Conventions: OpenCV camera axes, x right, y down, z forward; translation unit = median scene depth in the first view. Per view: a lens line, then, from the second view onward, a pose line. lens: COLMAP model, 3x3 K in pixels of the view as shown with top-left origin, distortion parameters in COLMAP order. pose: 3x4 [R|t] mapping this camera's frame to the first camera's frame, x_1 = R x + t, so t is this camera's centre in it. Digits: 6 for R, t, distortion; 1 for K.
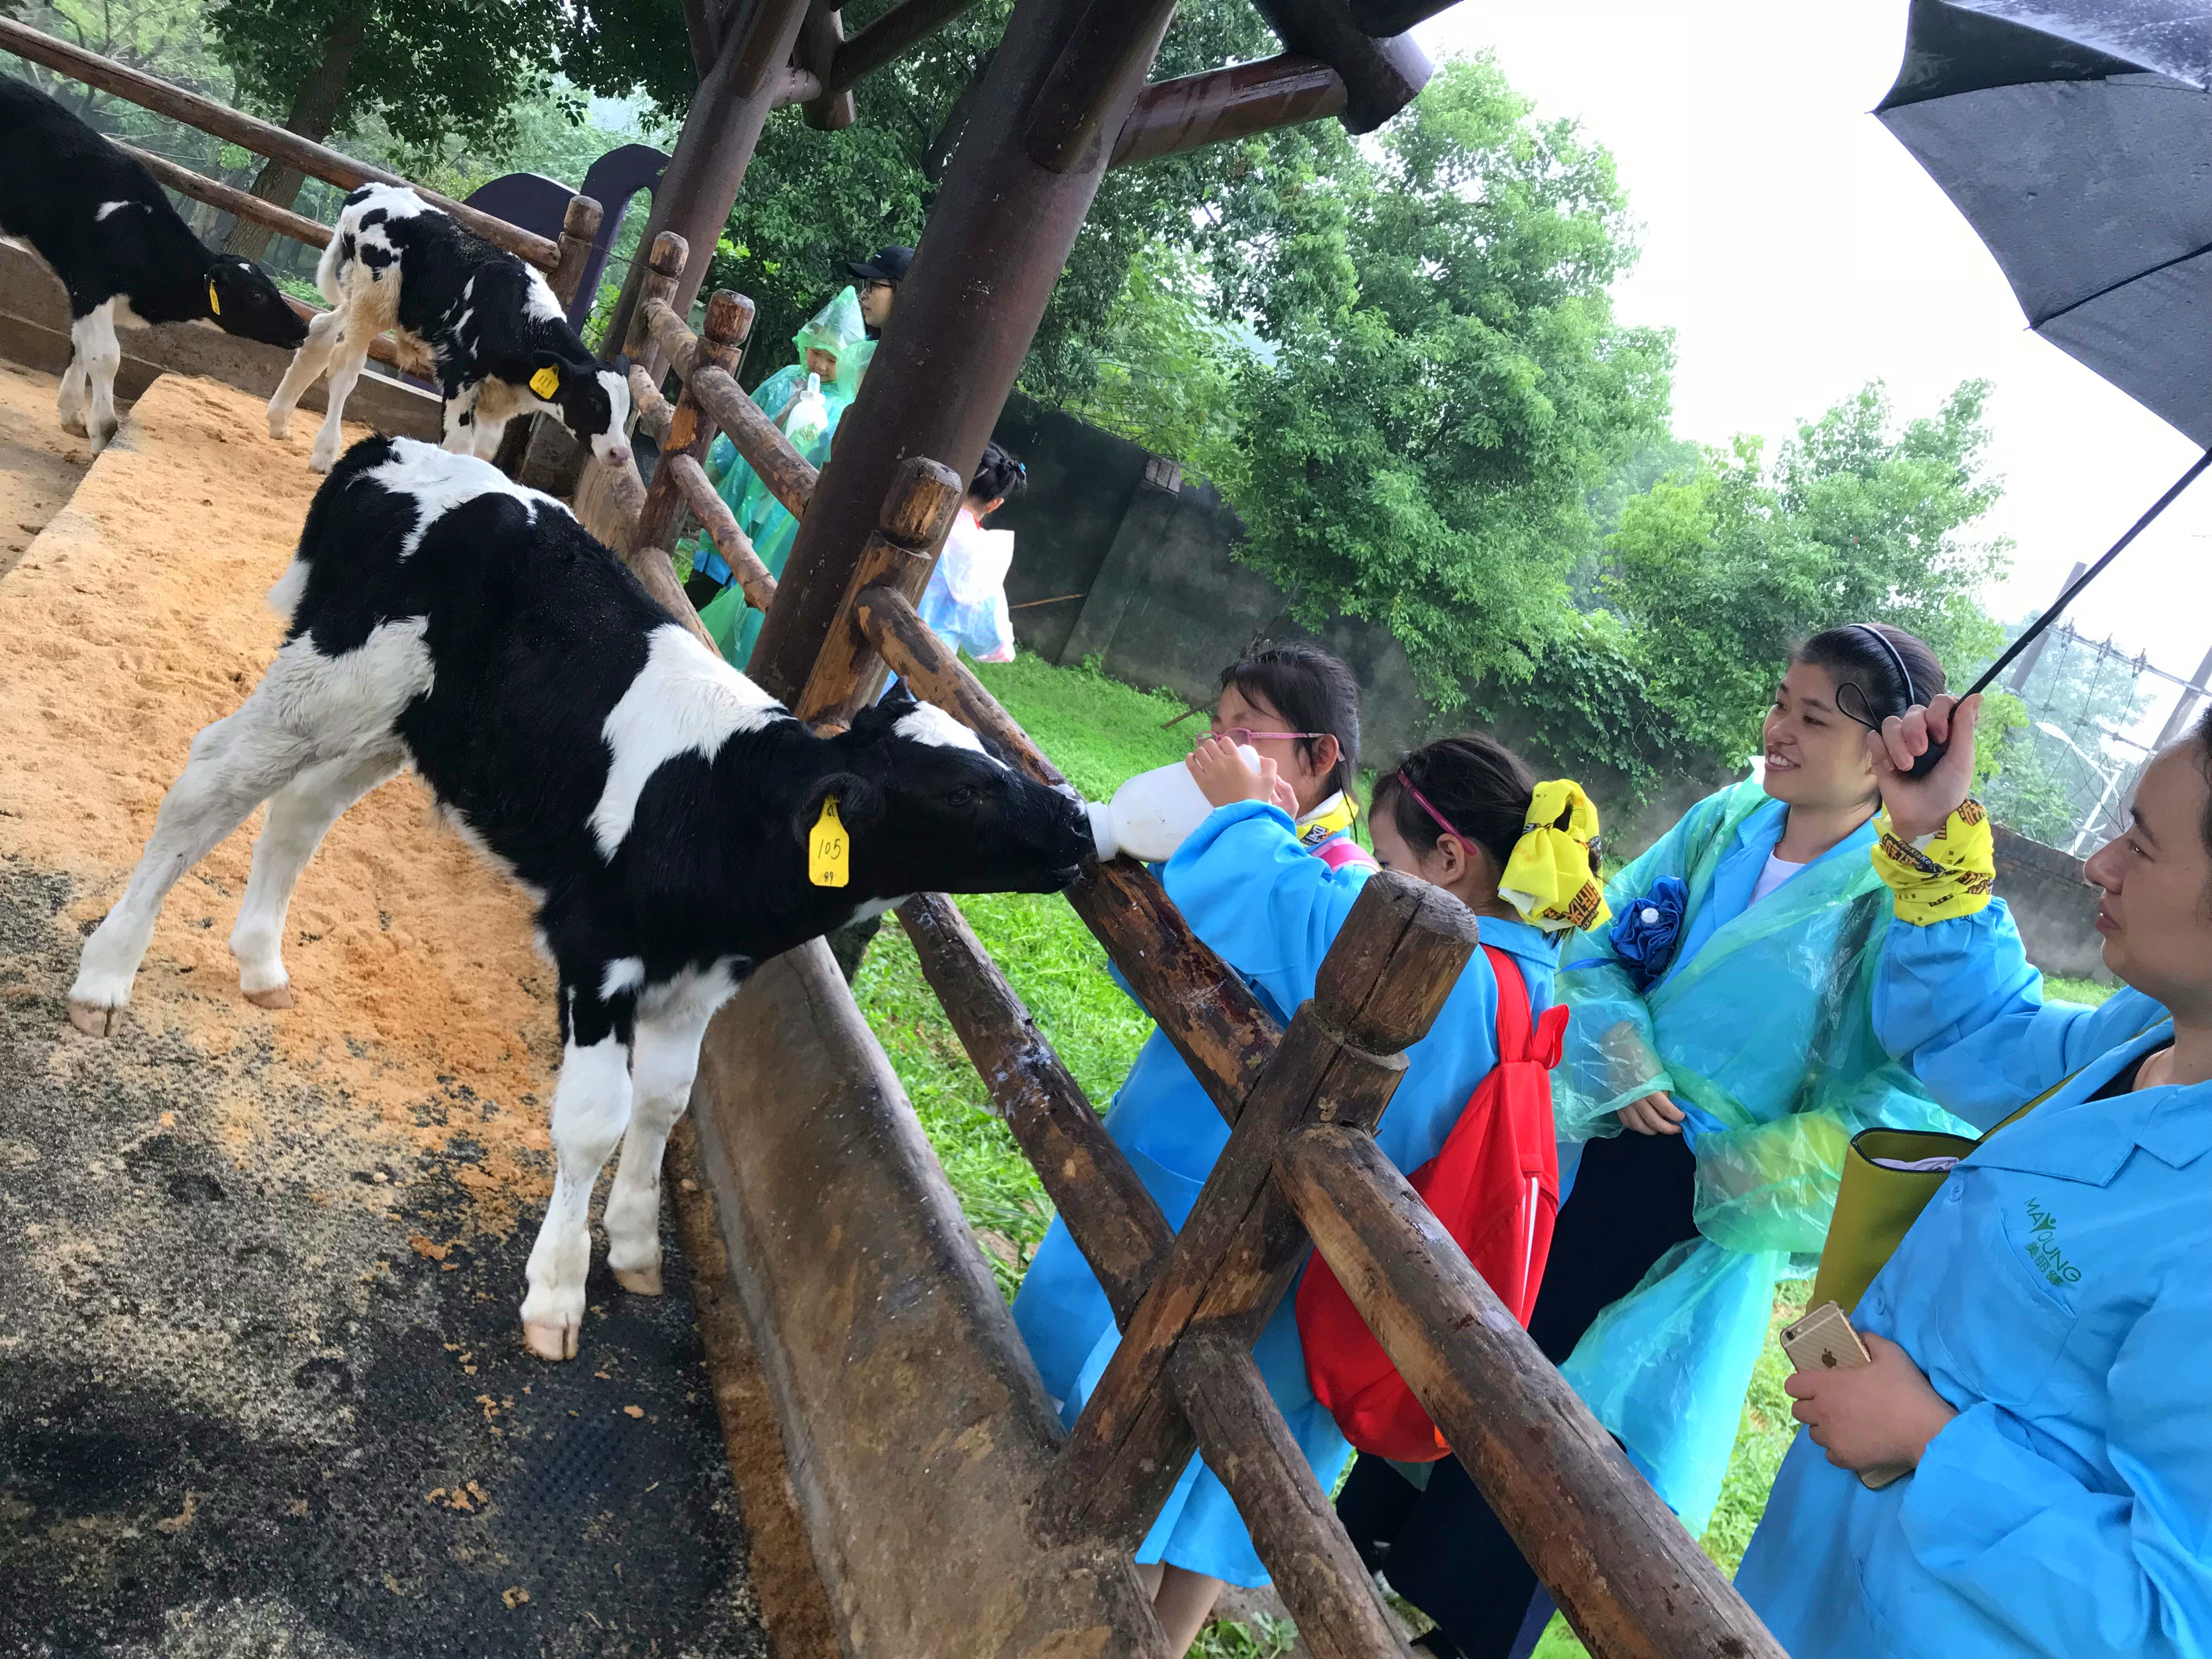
lens RADIAL K [[1793.6, 0, 1096.8], [0, 1793.6, 833.5], [0, 0, 1]] dist [-0.015777, 0.048458]
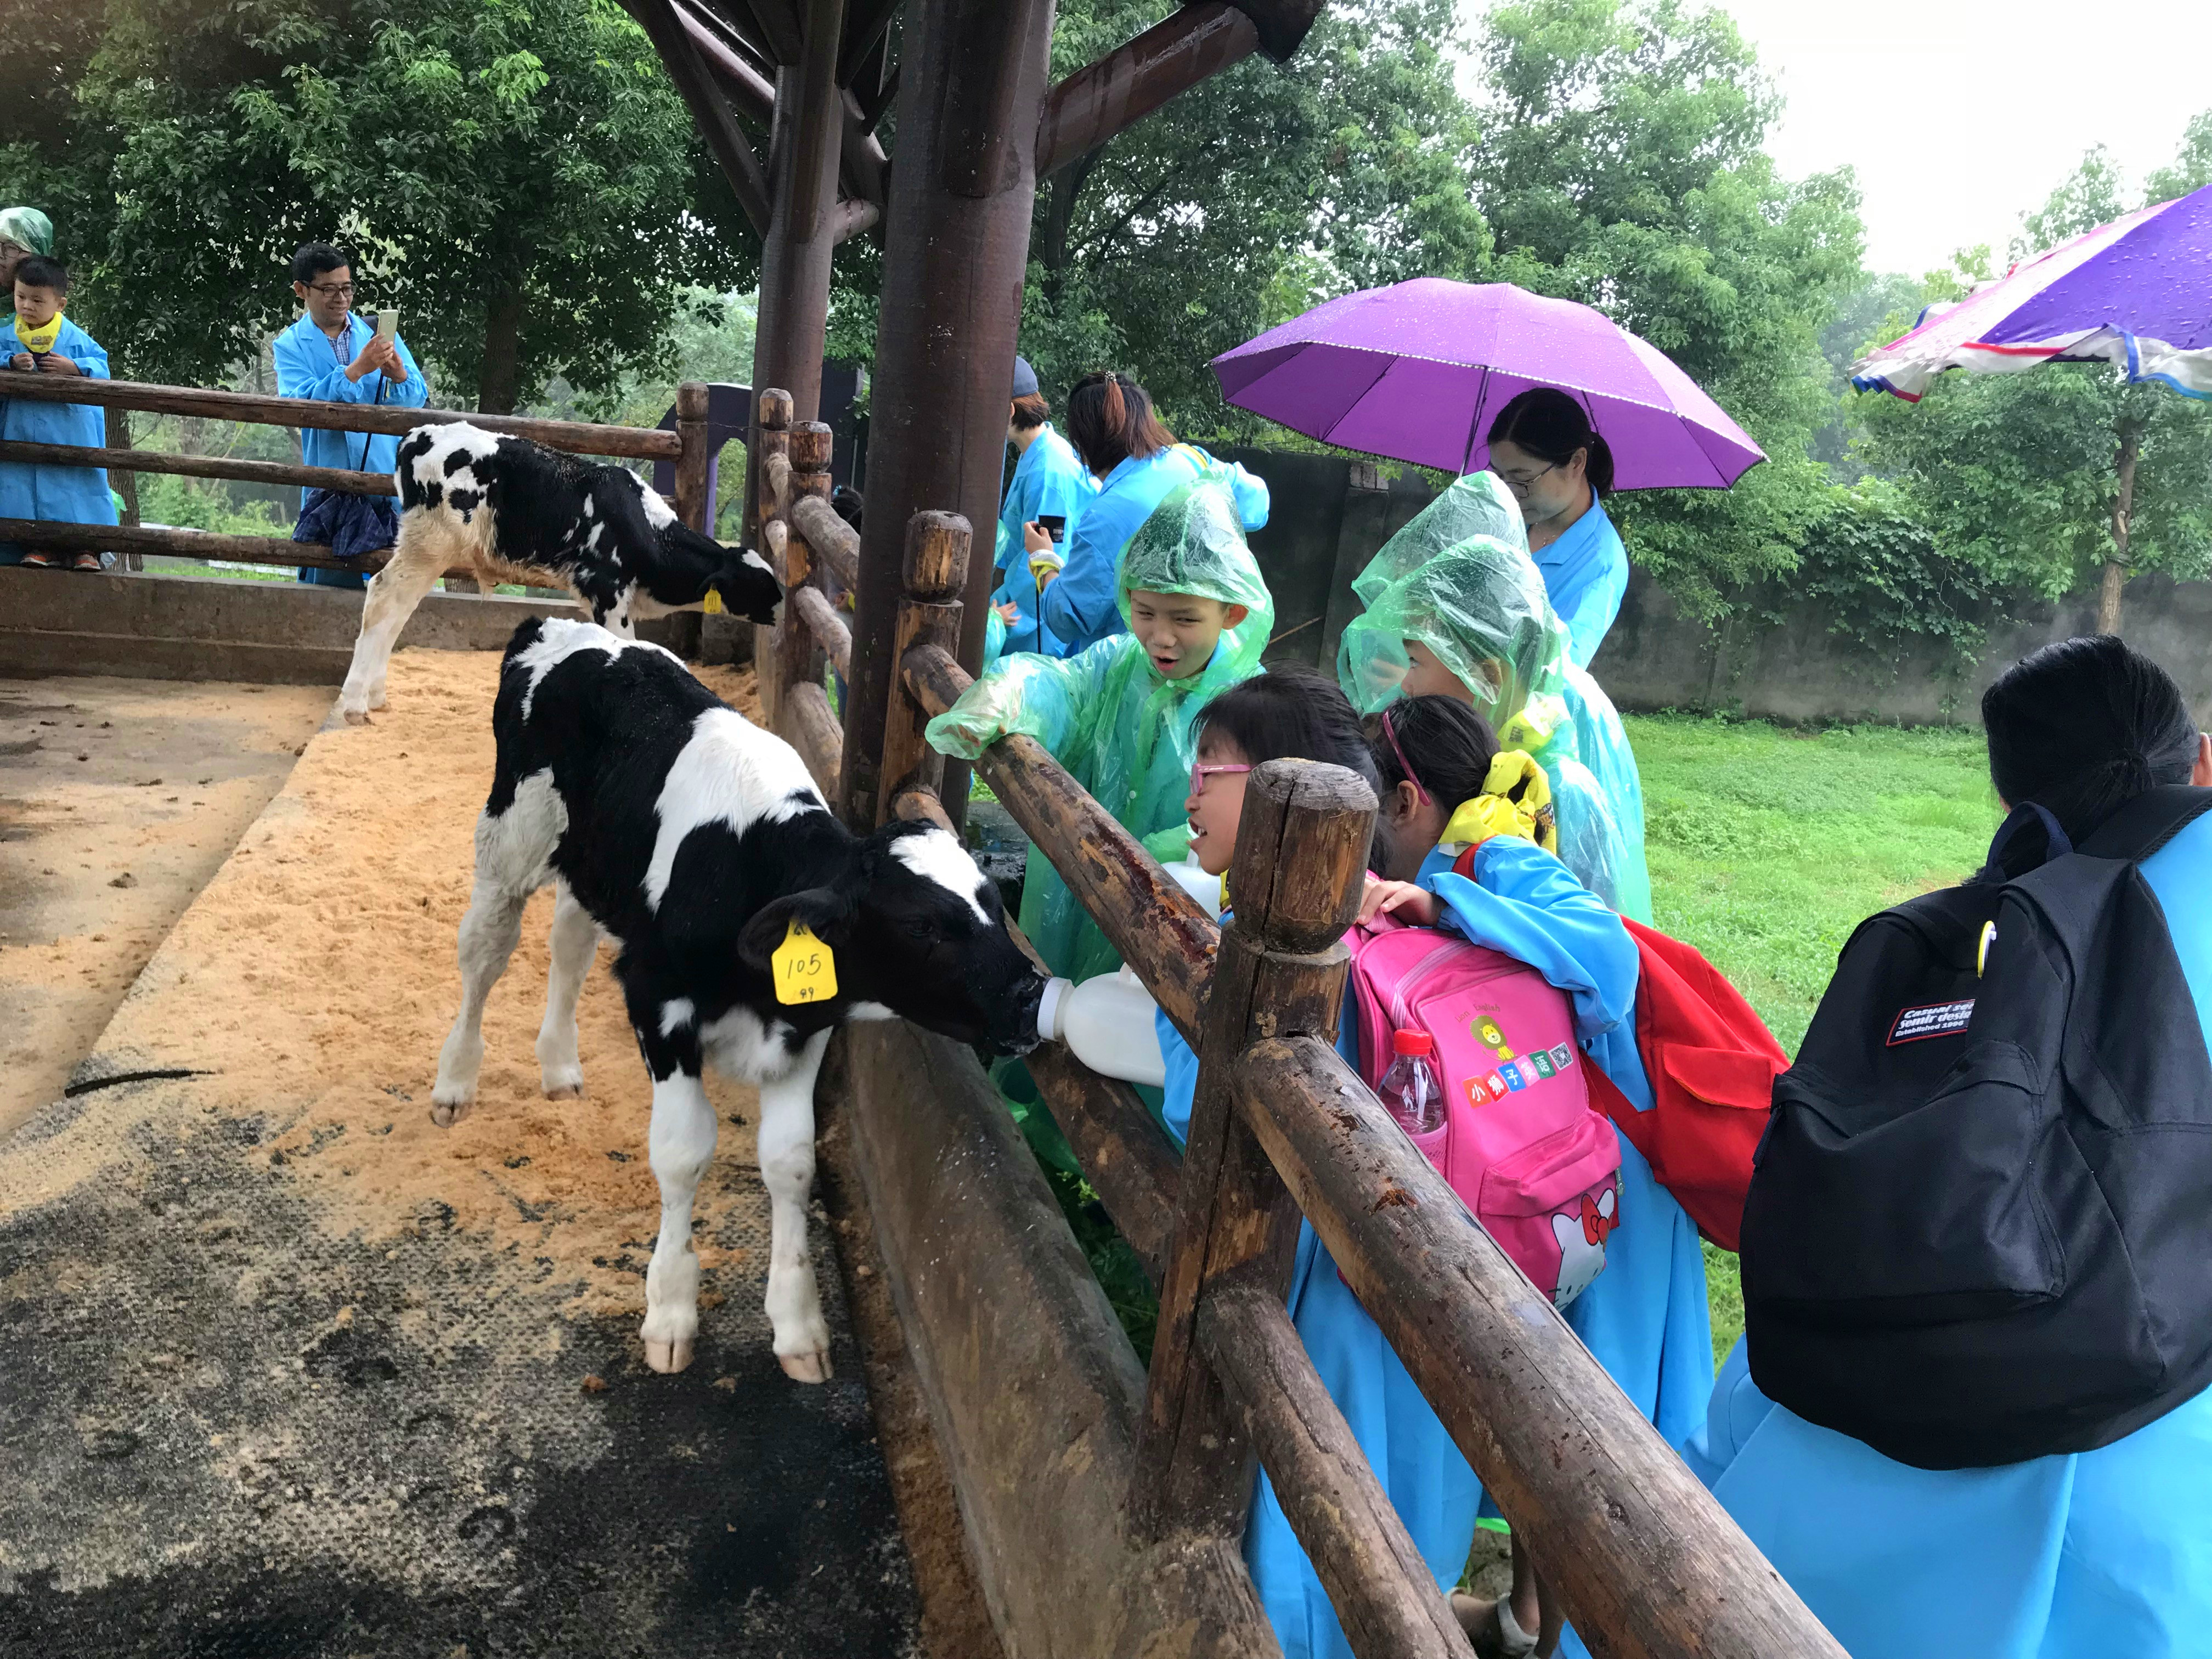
lens RADIAL K [[1793.7, 0, 1099.6], [0, 1793.7, 832.4], [0, 0, 1]] dist [0.003564, 0.010614]
pose [[0.948335, -0.262030, -0.178891, 0.103749], [0.255389, 0.964999, -0.059614, 0.039501], [0.188250, 0.010847, 0.982061, 0.028478]]
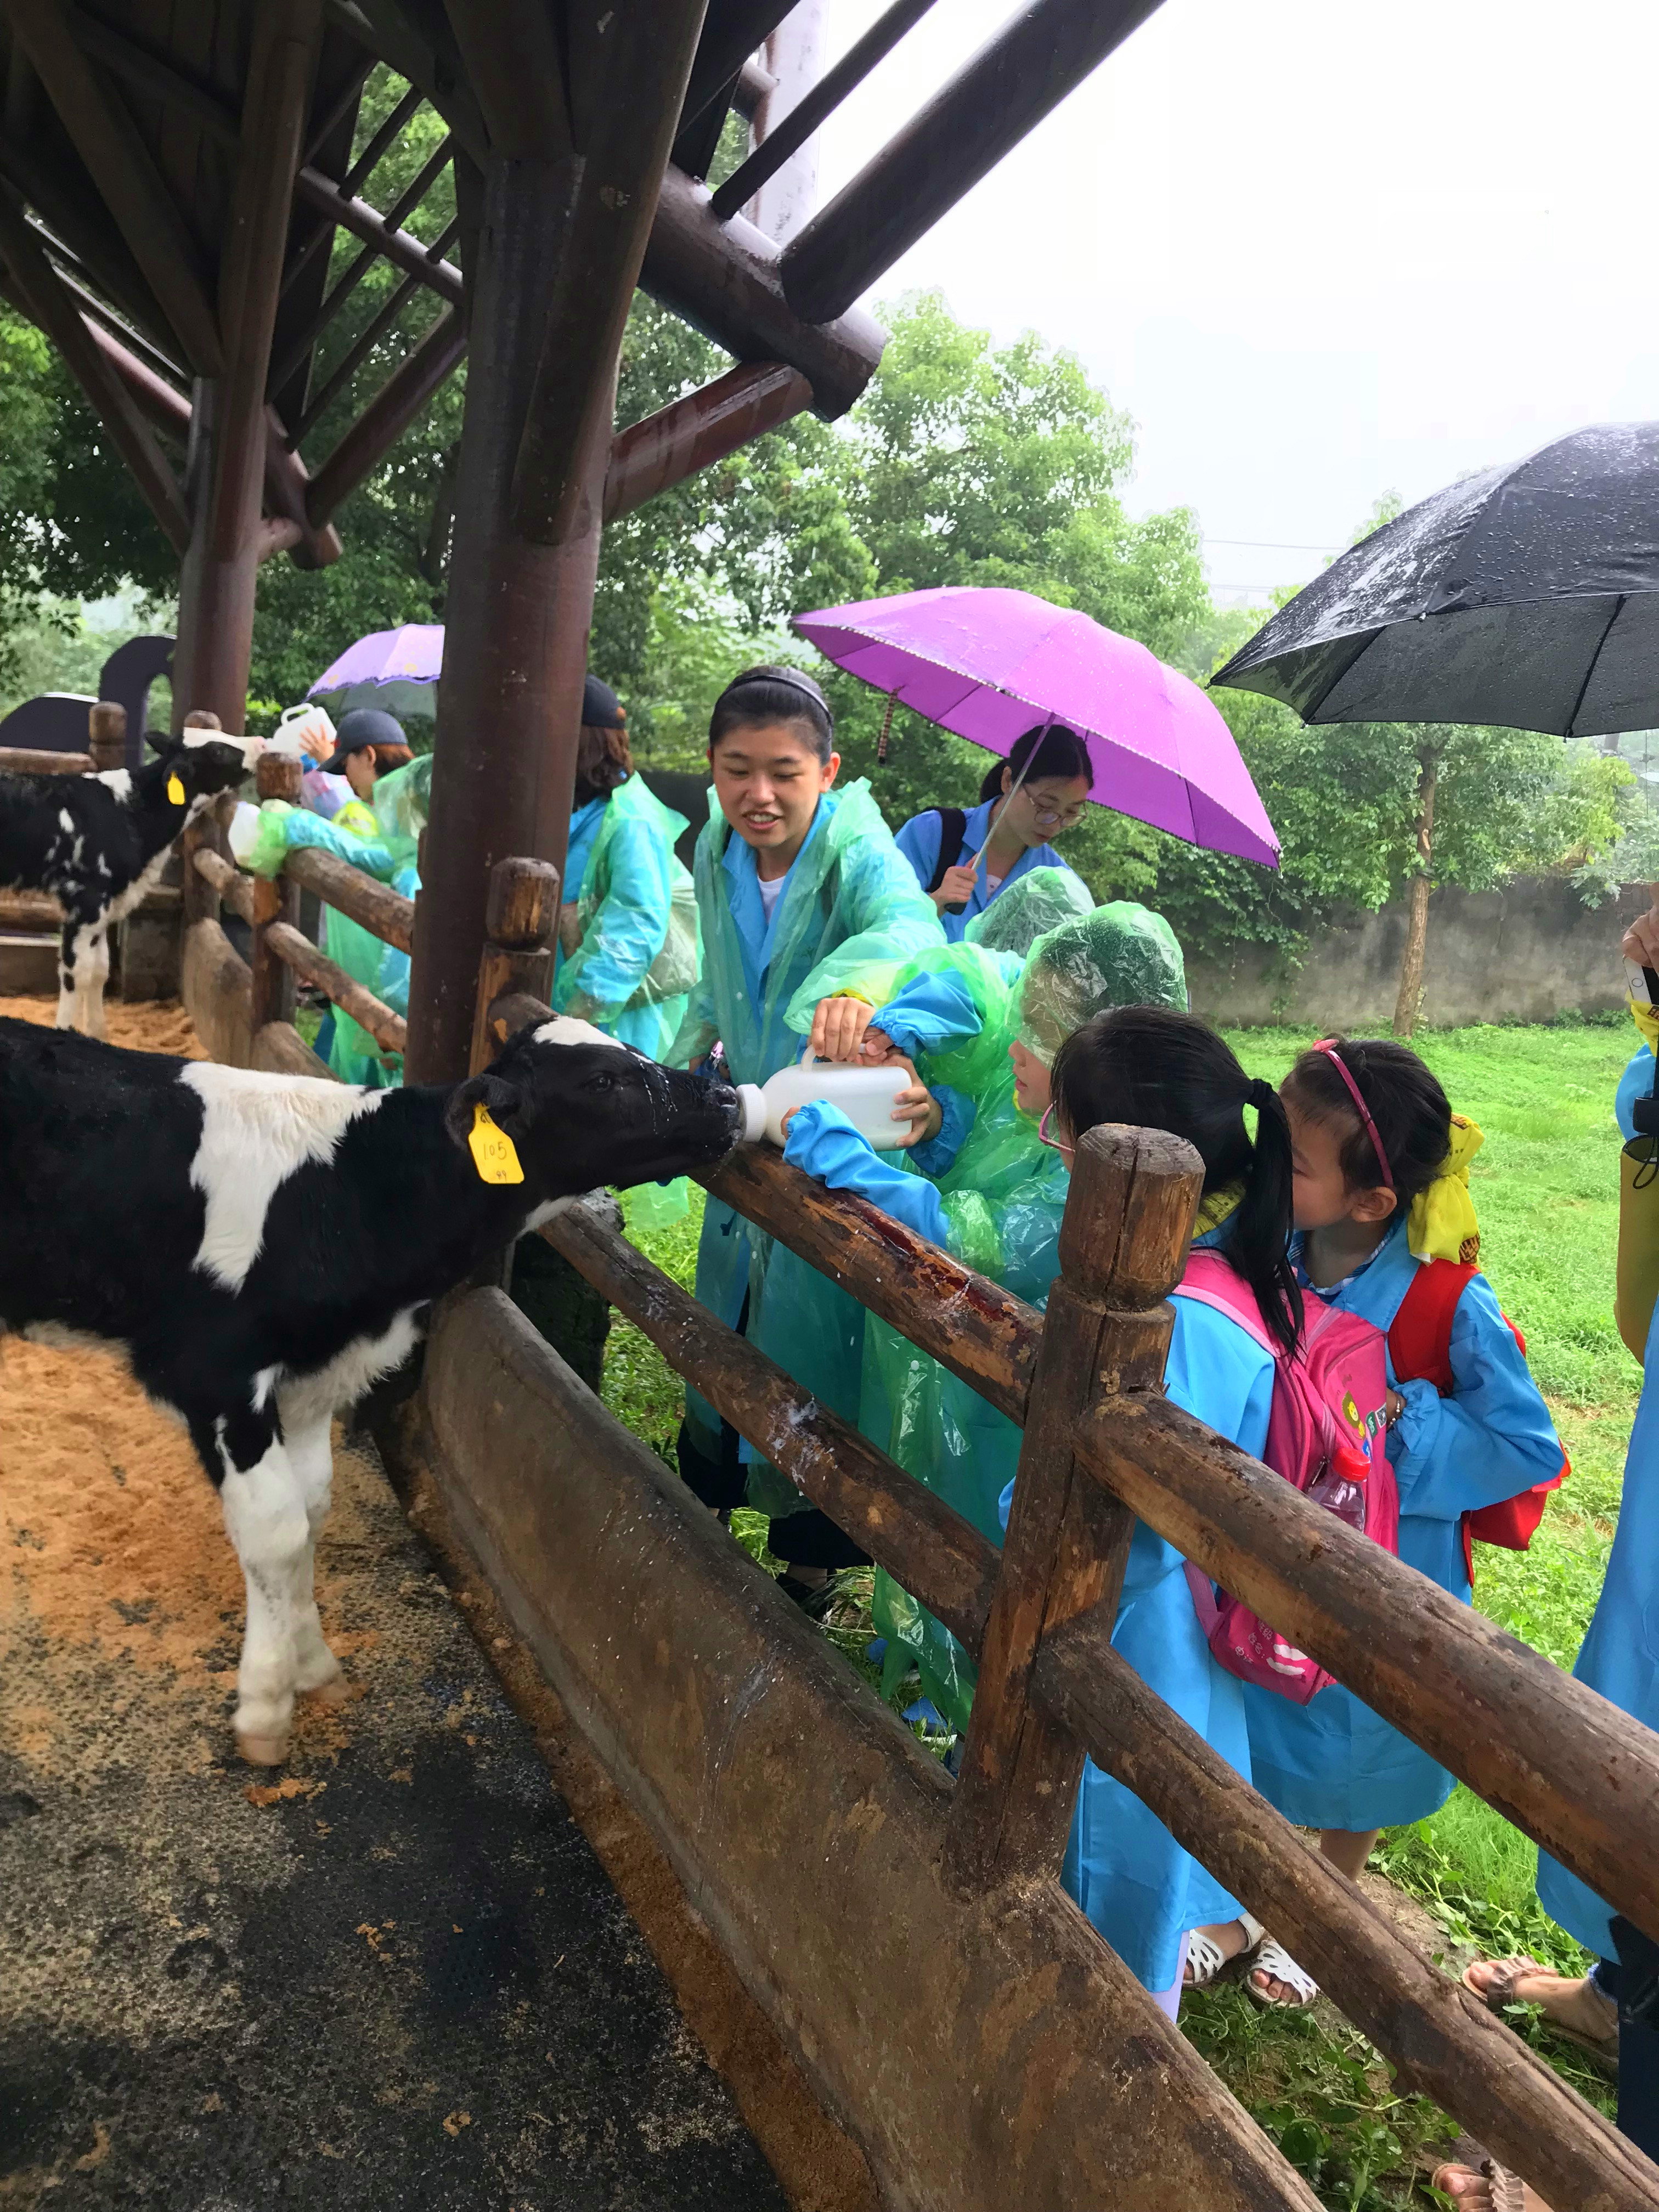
lens RADIAL K [[1794.4, 0, 829.5], [0, 1794.4, 1106.0], [0, 0, 1]] dist [0.005715, -0.005696]
pose [[0.953785, -0.298899, 0.030862, -0.001034], [0.299571, 0.953864, -0.020002, -0.006258], [-0.023459, 0.028323, 0.999323, 0.011004]]
